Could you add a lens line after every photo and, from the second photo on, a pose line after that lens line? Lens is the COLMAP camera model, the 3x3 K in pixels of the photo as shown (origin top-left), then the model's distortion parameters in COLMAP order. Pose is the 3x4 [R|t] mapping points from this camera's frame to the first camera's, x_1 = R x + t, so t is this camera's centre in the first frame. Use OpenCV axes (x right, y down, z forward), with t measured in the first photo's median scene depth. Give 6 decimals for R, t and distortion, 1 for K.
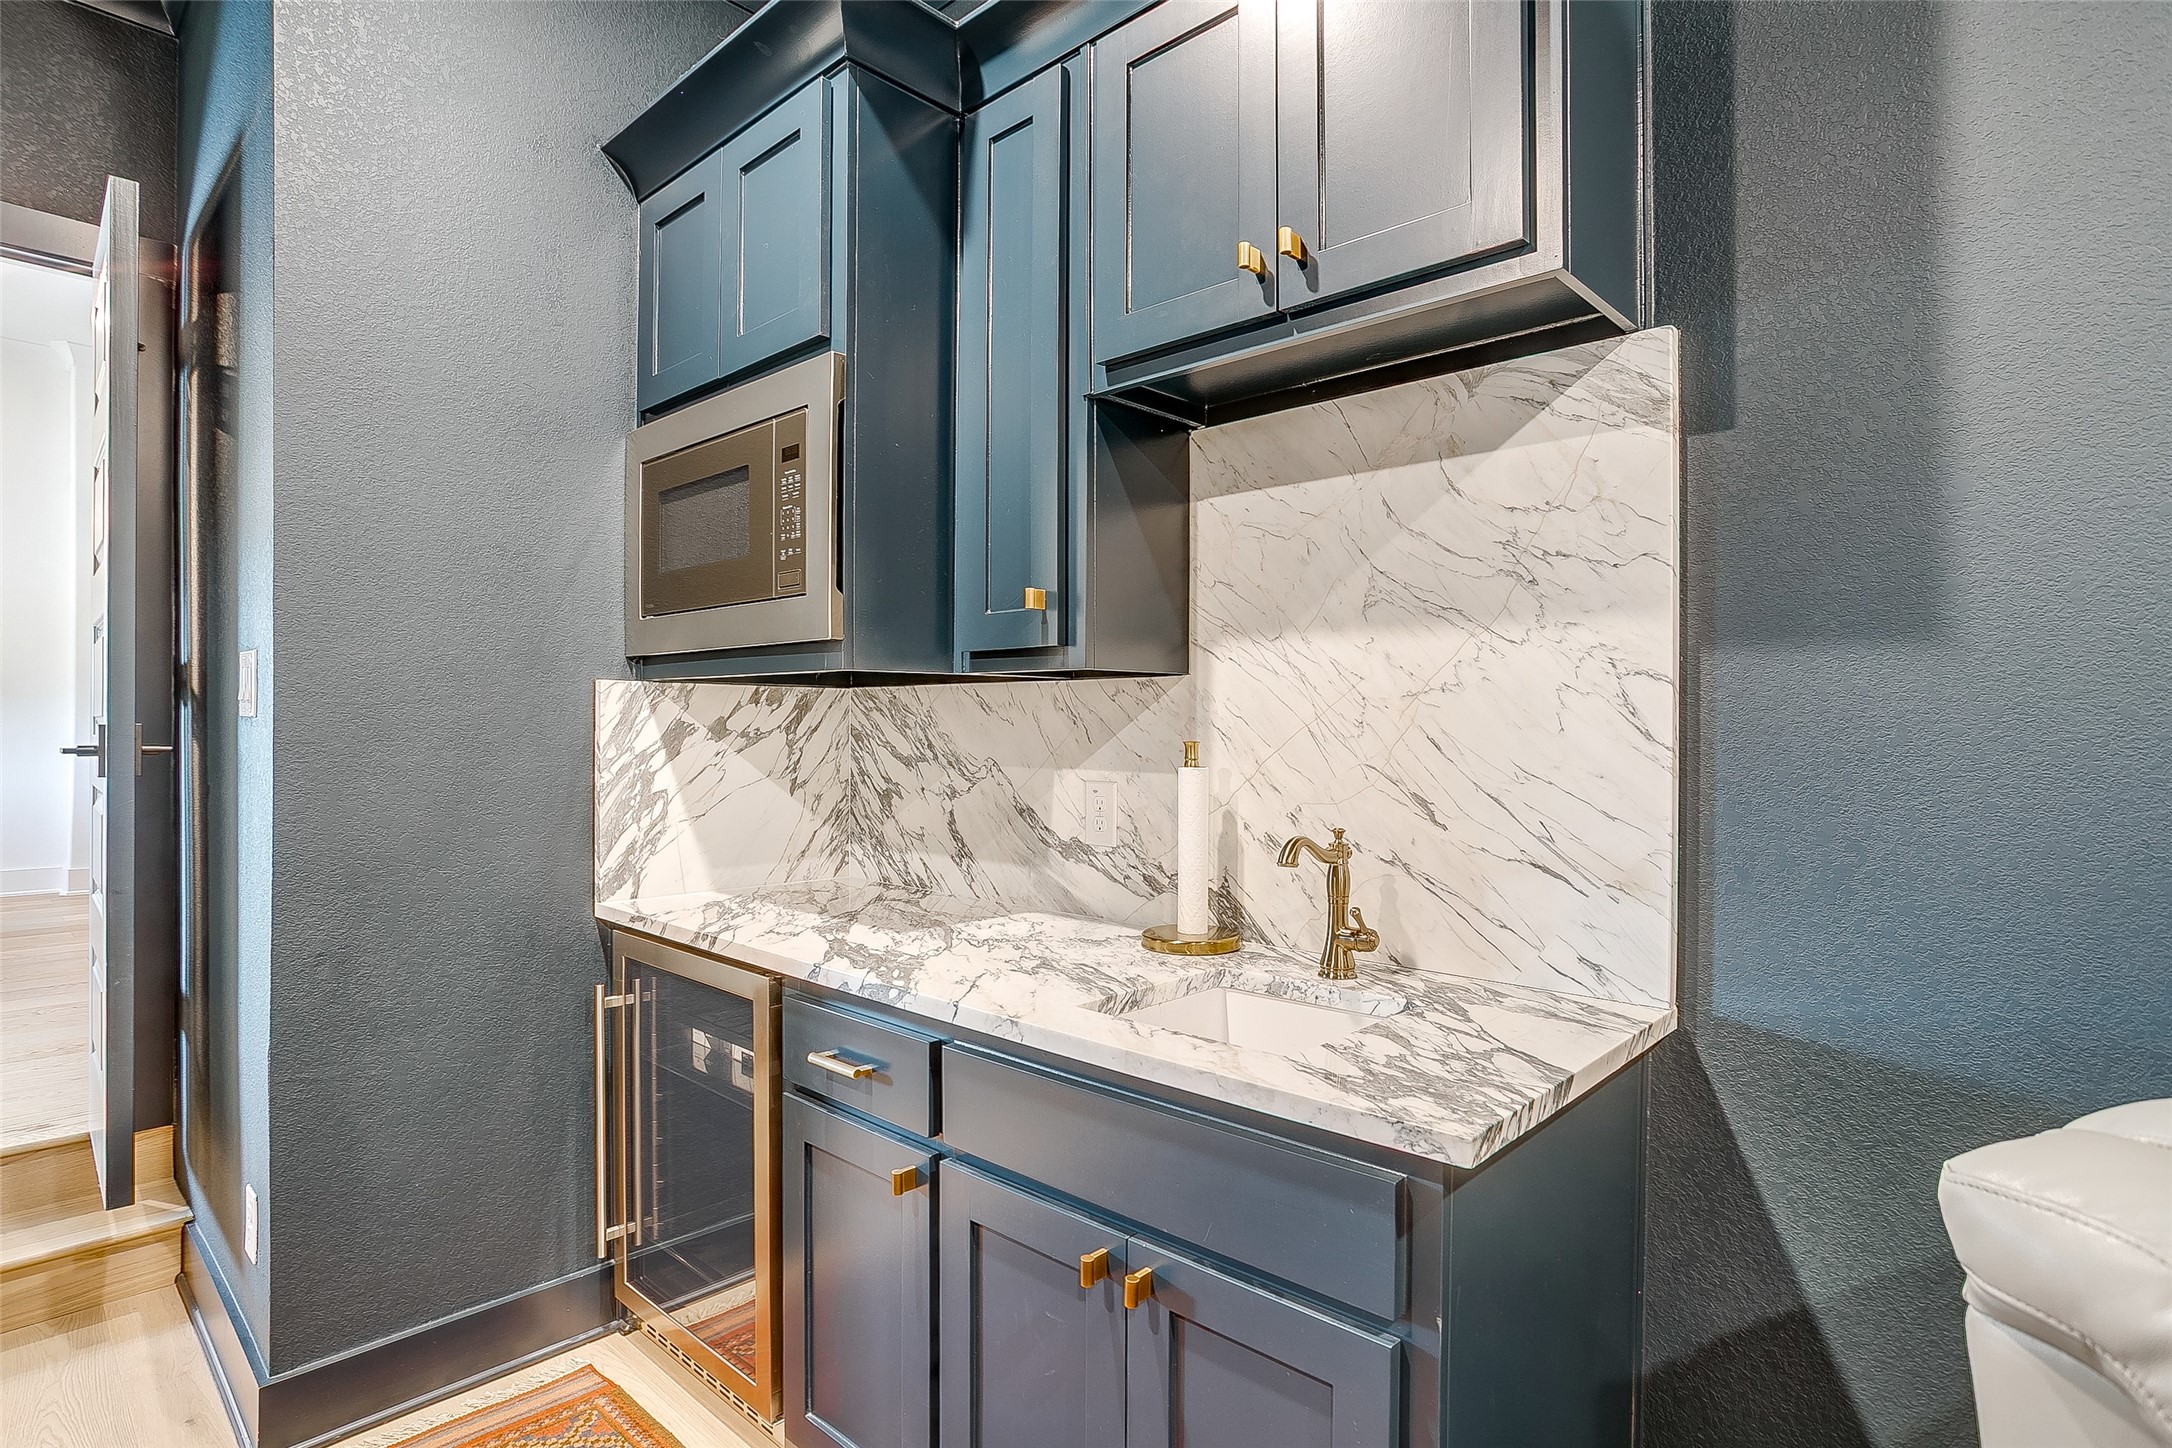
lens RADIAL K [[1117.4, 0, 1083.7], [0, 1117.4, 720.6], [0, 0, 1]] dist [-0.025547, -0.000286]
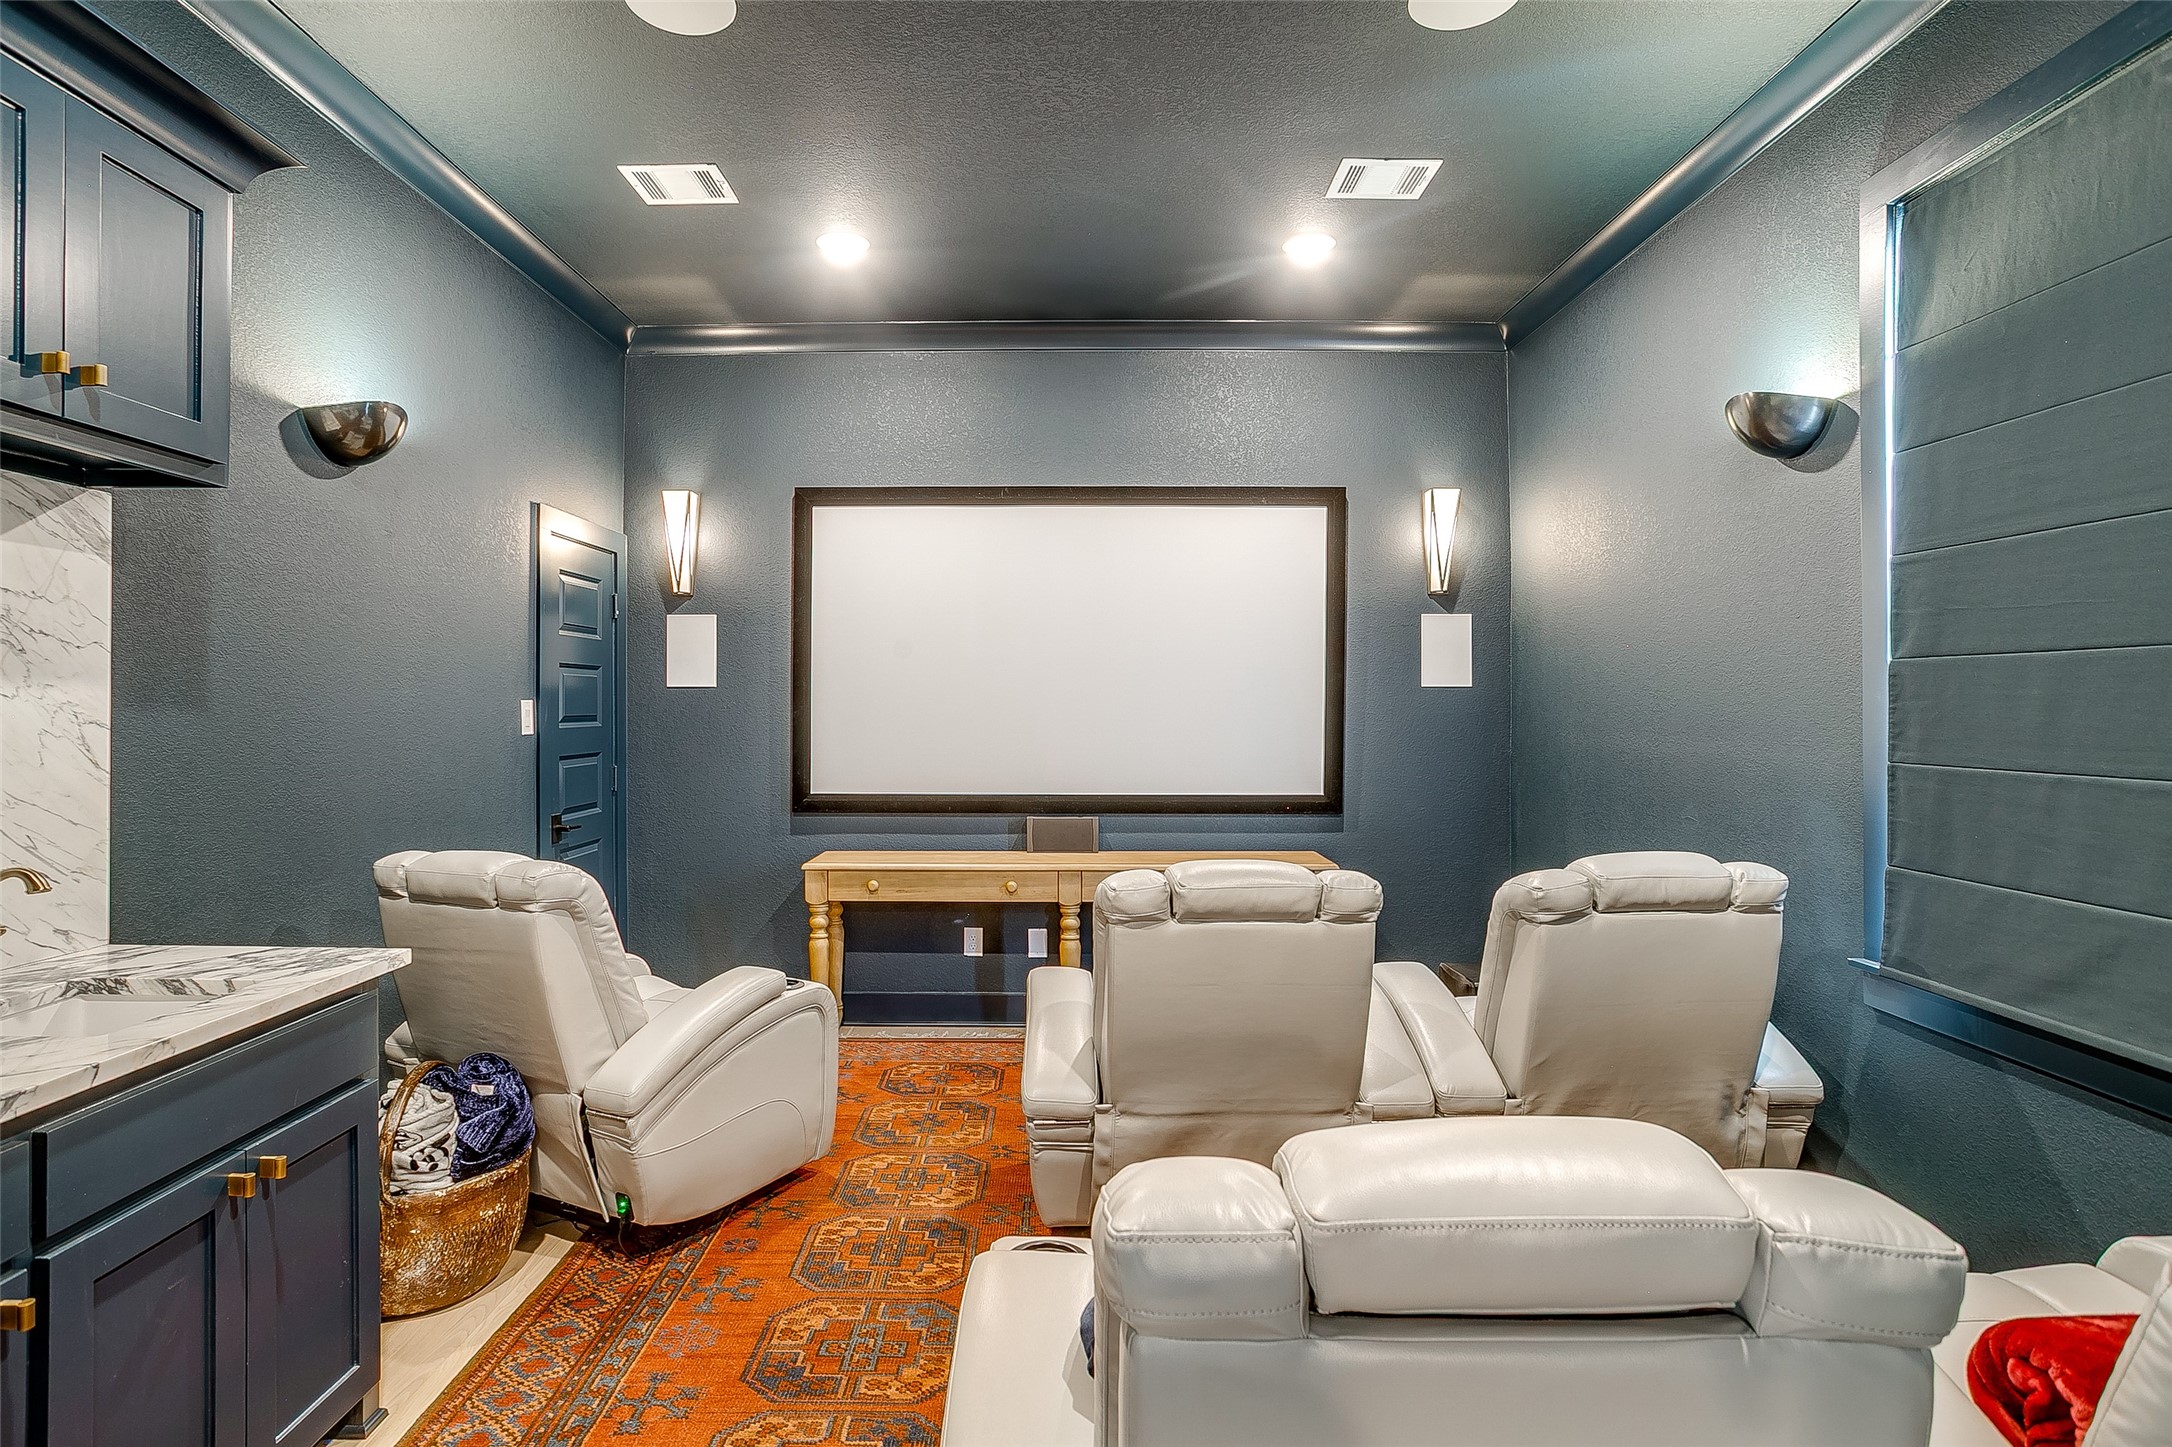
lens RADIAL K [[1117.4, 0, 1084.1], [0, 1117.4, 712.4], [0, 0, 1]] dist [-0.025547, -0.000286]
pose [[-0.691896, -0.011621, 0.721904, -1.400514], [-0.005507, 0.999926, 0.010818, -0.075900], [-0.721976, 0.003509, -0.691909, 1.016607]]
